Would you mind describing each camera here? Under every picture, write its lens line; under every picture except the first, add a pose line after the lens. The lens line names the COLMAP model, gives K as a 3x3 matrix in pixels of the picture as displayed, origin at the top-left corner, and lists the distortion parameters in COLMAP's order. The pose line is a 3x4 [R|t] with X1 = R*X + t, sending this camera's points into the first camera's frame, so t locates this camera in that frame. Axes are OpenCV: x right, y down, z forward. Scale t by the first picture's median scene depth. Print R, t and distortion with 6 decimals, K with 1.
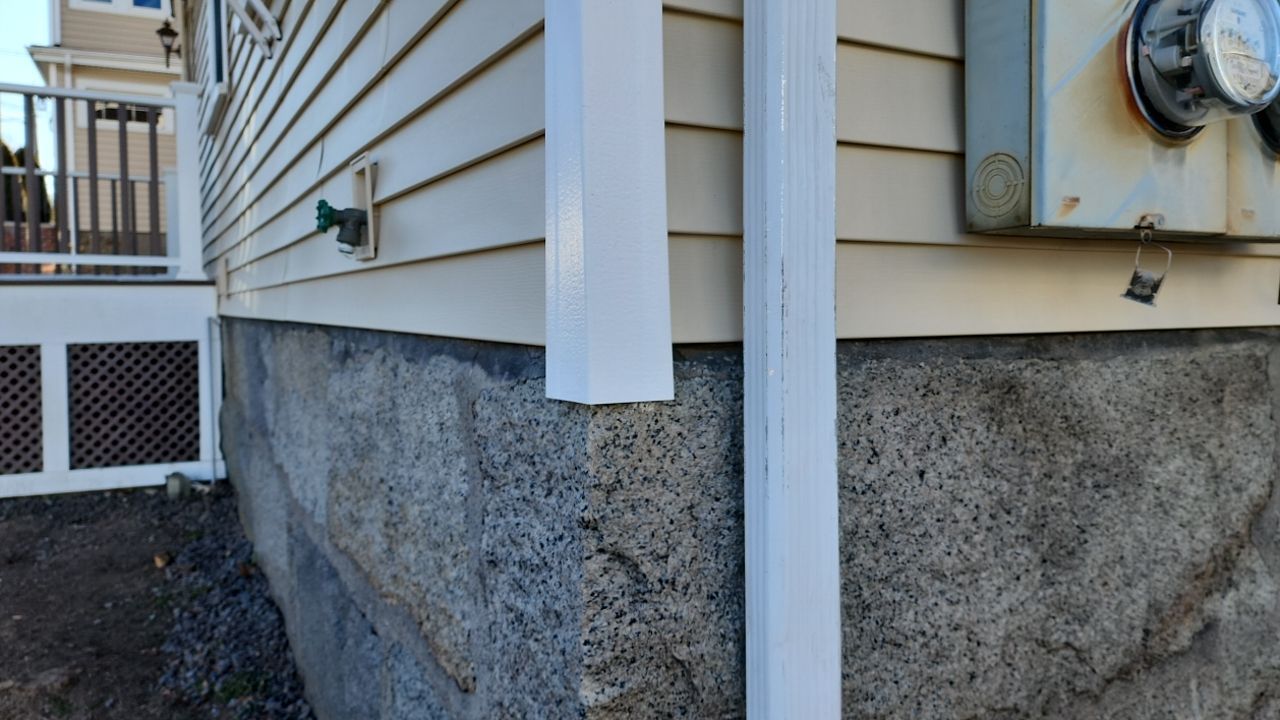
lens RADIAL K [[869.0, 0, 644.8], [0, 869.0, 366.8], [0, 0, 1]] dist [0.116226, -0.129980]
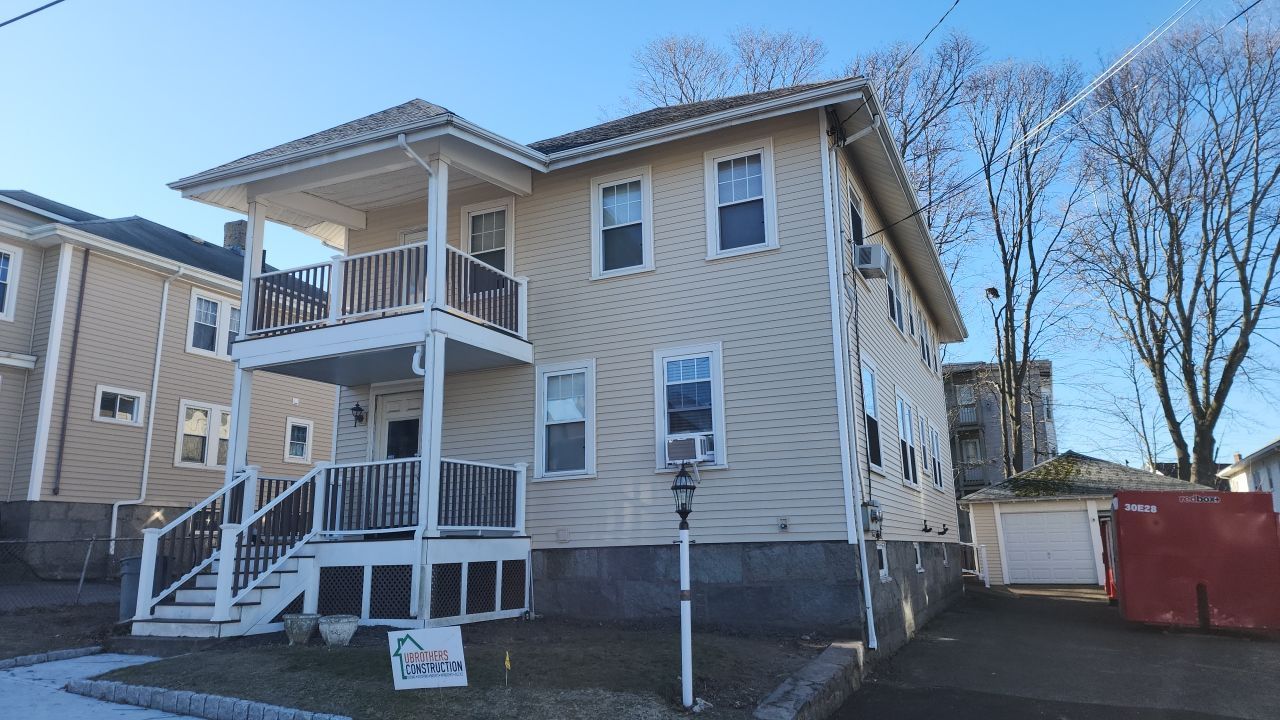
lens RADIAL K [[863.3, 0, 656.7], [0, 863.3, 359.7], [0, 0, 1]] dist [0.114852, -0.138307]
pose [[0.802916, 0.109872, 0.585878, -1.885051], [0.064198, 0.961211, -0.268239, 0.127127], [-0.592625, 0.252985, 0.764719, -1.448825]]
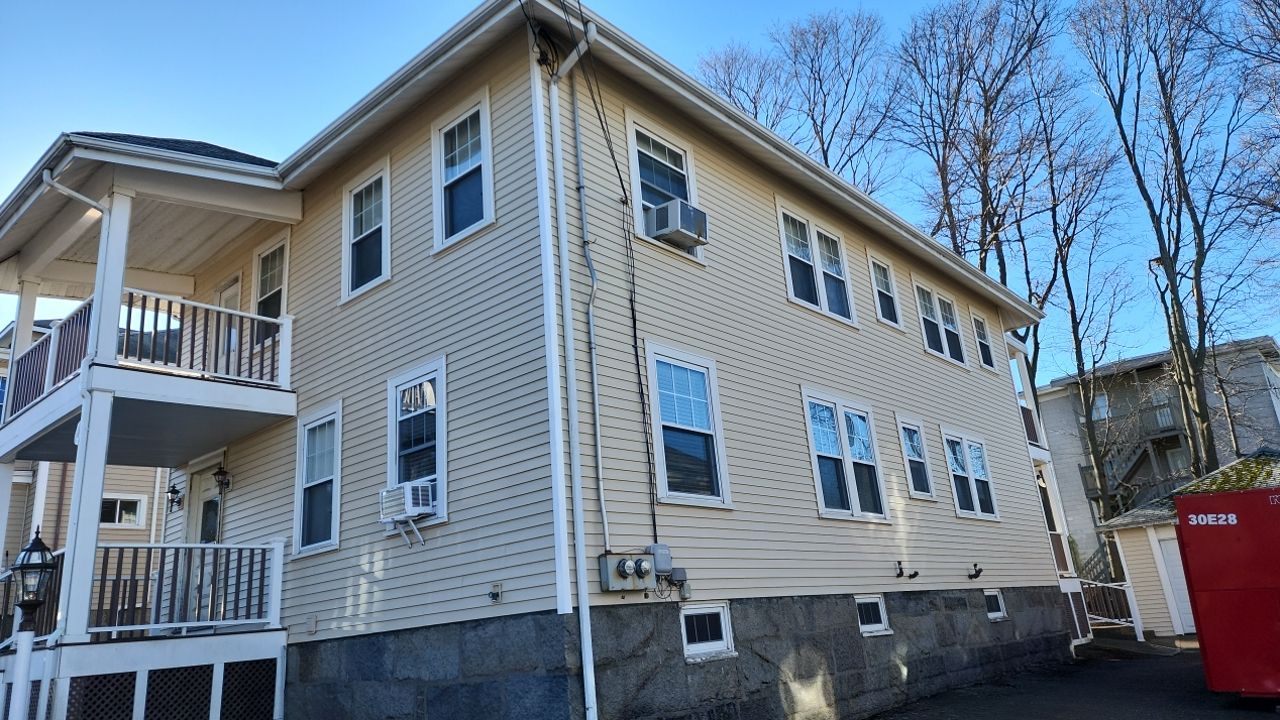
lens RADIAL K [[869.0, 0, 644.8], [0, 869.0, 366.8], [0, 0, 1]] dist [0.116226, -0.129980]
pose [[0.939573, 0.020228, 0.341751, -0.443243], [0.106093, 0.931905, -0.346839, 0.162249], [-0.325496, 0.362138, 0.873446, -1.490724]]
